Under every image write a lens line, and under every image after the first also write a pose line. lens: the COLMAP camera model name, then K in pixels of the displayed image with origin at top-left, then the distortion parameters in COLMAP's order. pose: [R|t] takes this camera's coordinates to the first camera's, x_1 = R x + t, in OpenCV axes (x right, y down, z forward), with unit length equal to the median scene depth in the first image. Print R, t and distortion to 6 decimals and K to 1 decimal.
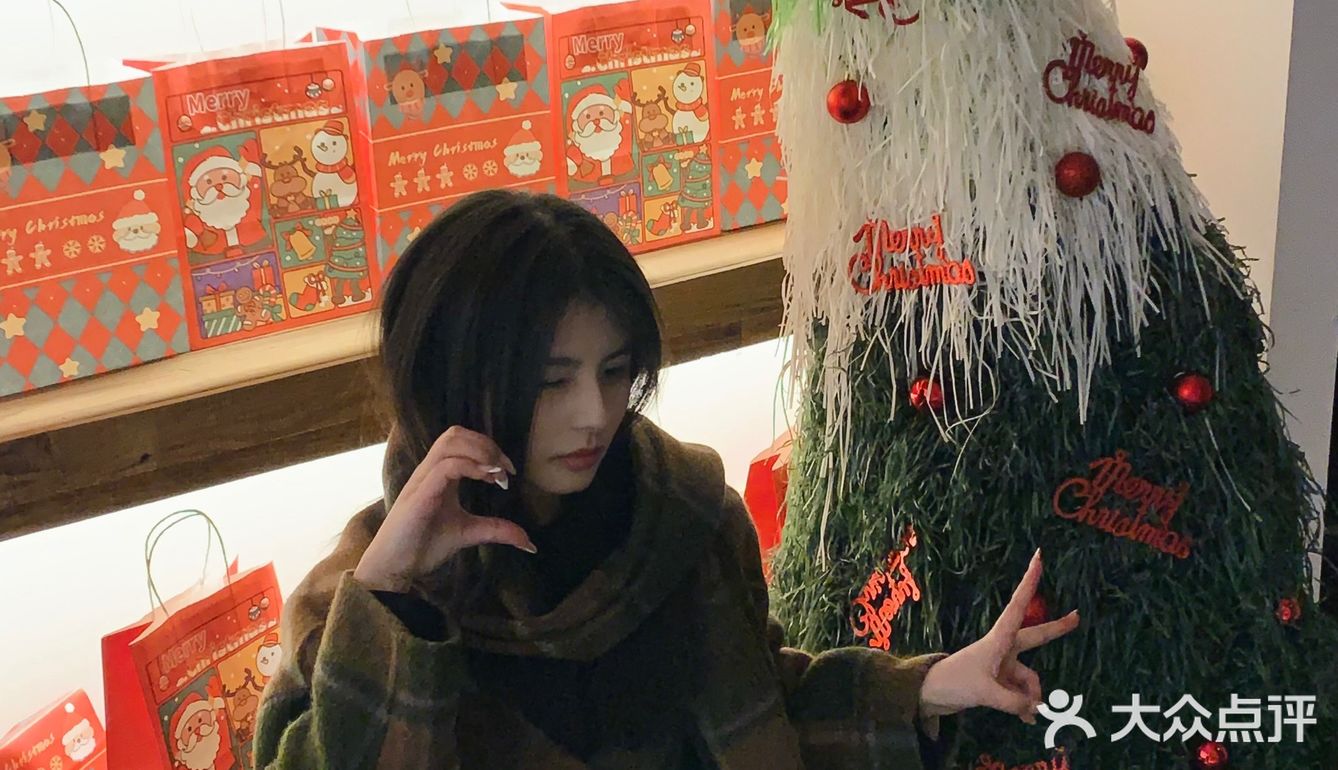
lens RADIAL K [[2010.6, 0, 670.9], [0, 2010.6, 352.3], [0, 0, 1]] dist [0.210561, -0.672256]
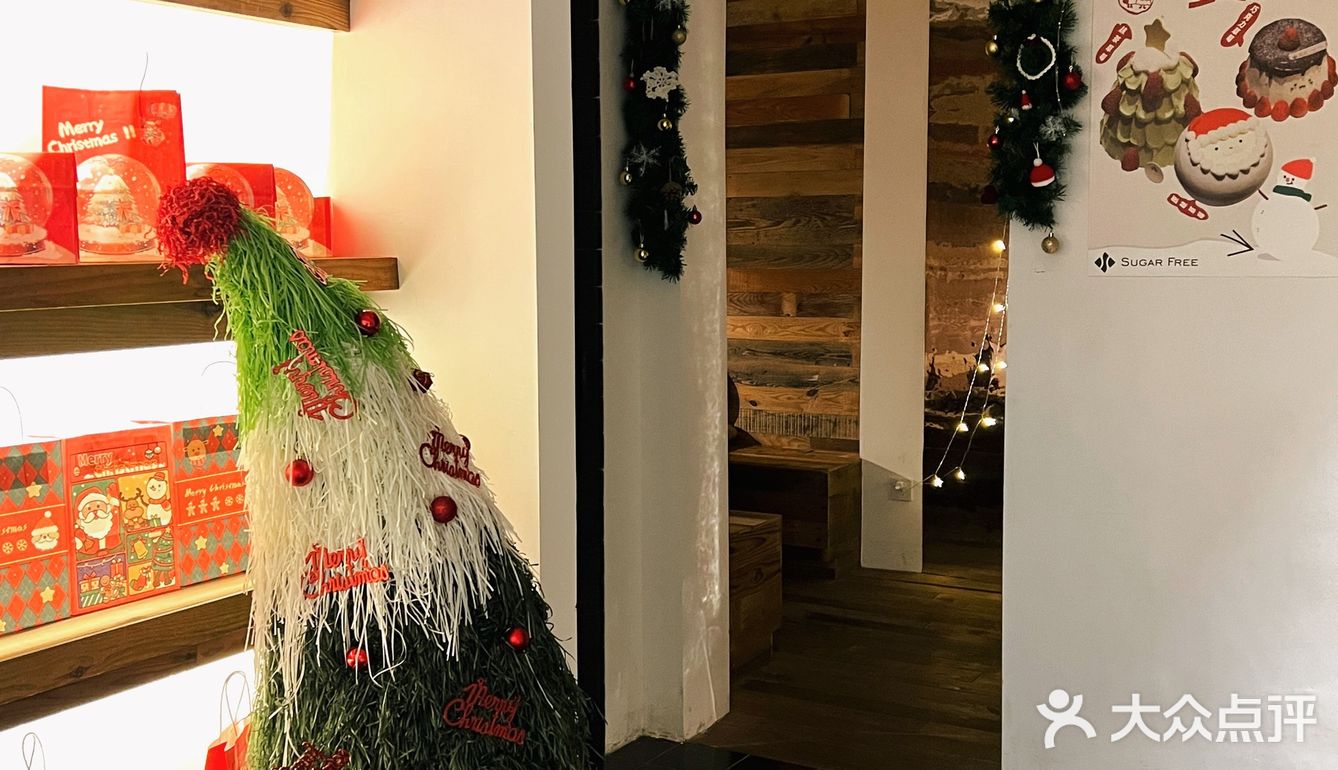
lens RADIAL K [[1463.0, 0, 669.0], [0, 1463.0, 385.0], [0, 0, 1]] dist [0.169677, -0.396762]
pose [[0.896917, -0.015376, 0.441932, -0.158880], [0.127428, 0.965988, -0.225011, 0.104471], [-0.423441, 0.258131, 0.868370, -0.147681]]
